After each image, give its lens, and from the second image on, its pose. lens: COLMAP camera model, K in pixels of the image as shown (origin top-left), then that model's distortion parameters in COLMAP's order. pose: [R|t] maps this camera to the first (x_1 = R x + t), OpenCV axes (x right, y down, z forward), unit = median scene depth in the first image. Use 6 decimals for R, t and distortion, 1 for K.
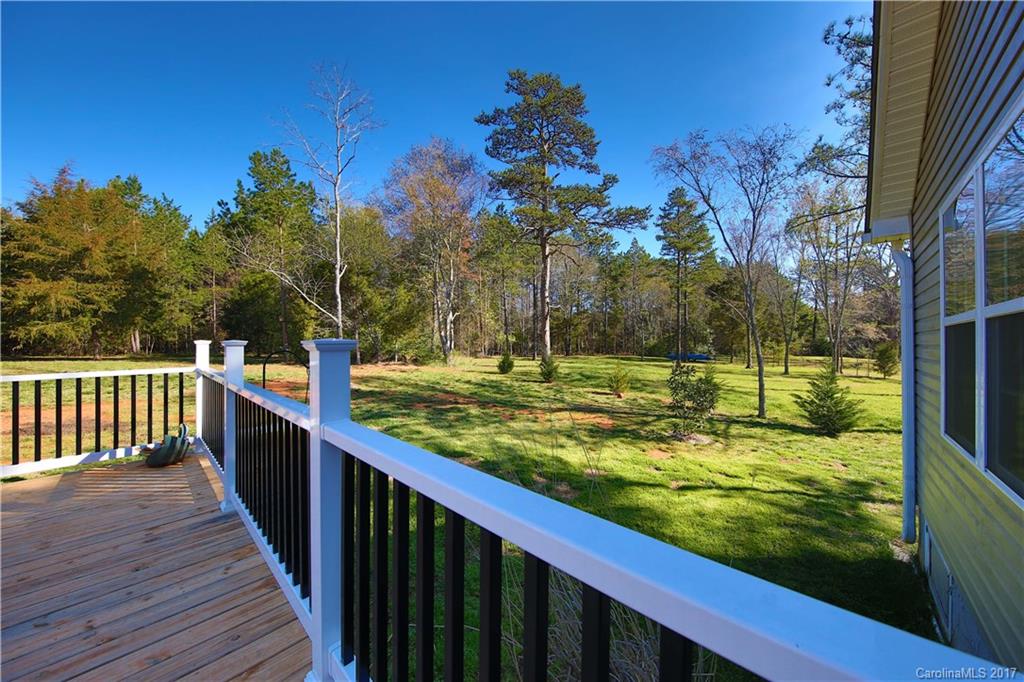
lens RADIAL K [[345.9, 0, 518.4], [0, 345.9, 337.2], [0, 0, 1]] dist [0.000162, -0.002368]
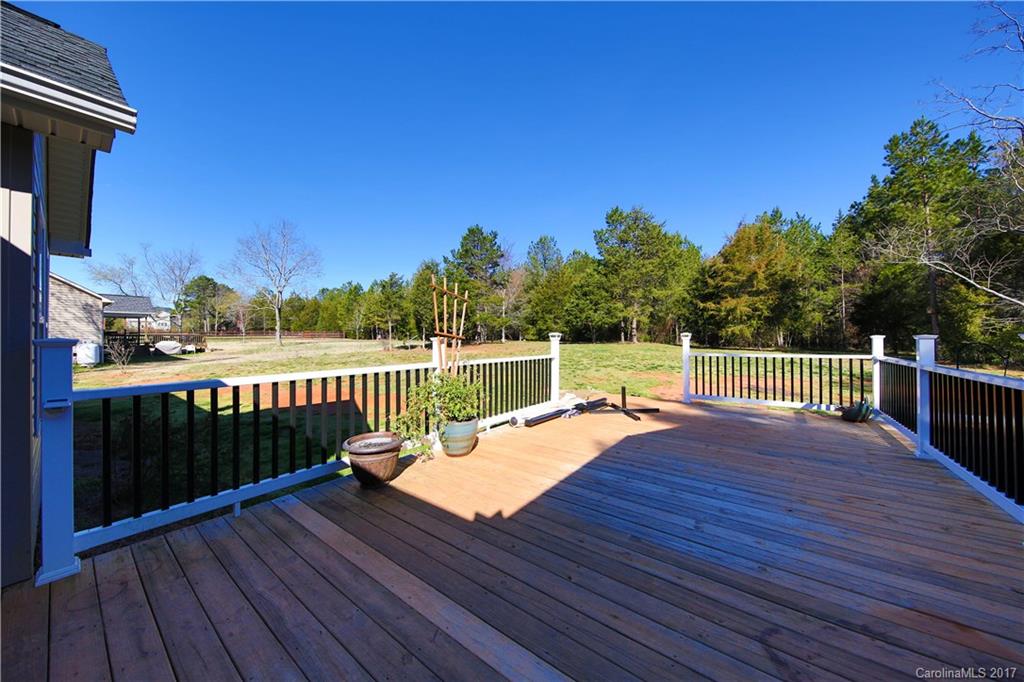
lens RADIAL K [[345.9, 0, 518.4], [0, 345.9, 337.2], [0, 0, 1]] dist [0.000162, -0.002368]
pose [[0.110596, -0.004609, -0.993855, 0.062753], [0.016325, 0.999863, -0.002821, -0.000796], [0.993731, -0.015913, 0.110656, -0.131707]]
